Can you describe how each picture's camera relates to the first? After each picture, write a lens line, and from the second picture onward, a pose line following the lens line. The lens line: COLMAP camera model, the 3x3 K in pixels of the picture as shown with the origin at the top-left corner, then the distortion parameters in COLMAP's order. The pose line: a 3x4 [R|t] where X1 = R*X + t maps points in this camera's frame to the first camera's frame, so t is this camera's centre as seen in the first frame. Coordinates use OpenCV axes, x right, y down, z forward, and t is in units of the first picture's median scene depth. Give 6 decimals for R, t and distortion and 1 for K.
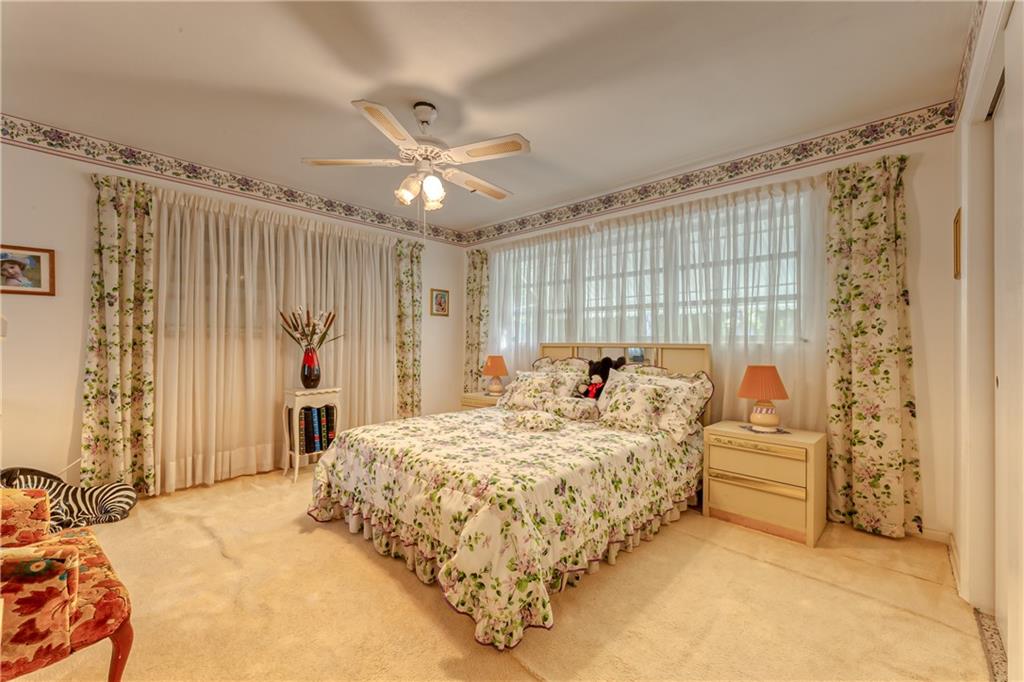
lens RADIAL K [[412.7, 0, 506.0], [0, 412.7, 346.2], [0, 0, 1]] dist [0.003480, 0.000170]
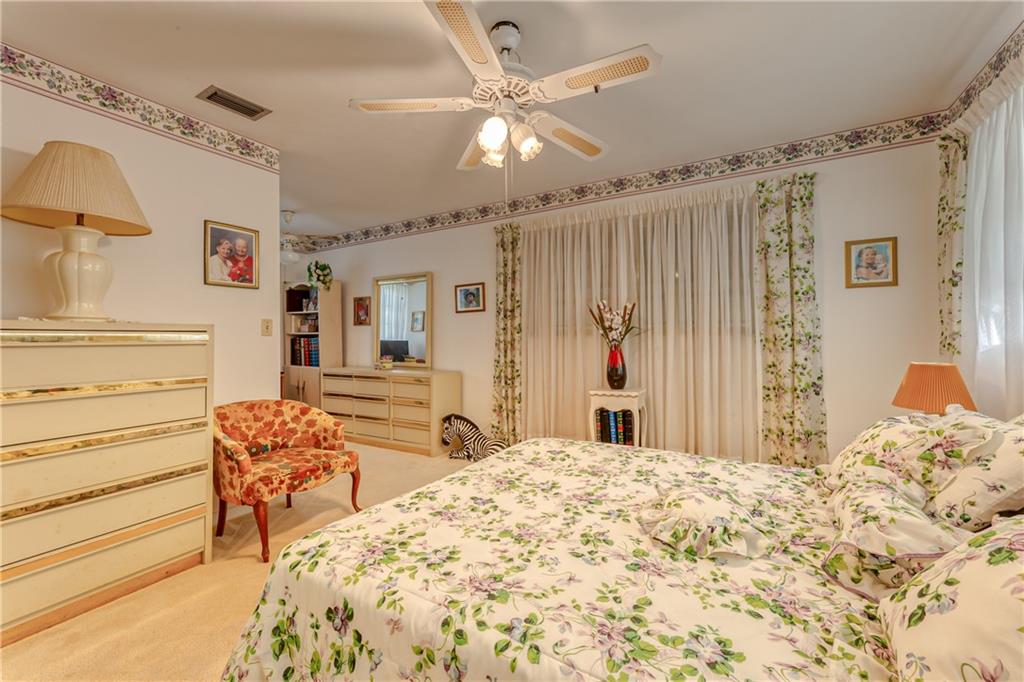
lens RADIAL K [[412.7, 0, 507.6], [0, 412.7, 335.0], [0, 0, 1]] dist [0.003480, 0.000170]
pose [[0.234974, -0.015985, -0.971870, 0.360452], [0.003978, 0.999872, -0.015483, -0.004151], [0.971994, -0.000227, 0.235008, 0.556277]]
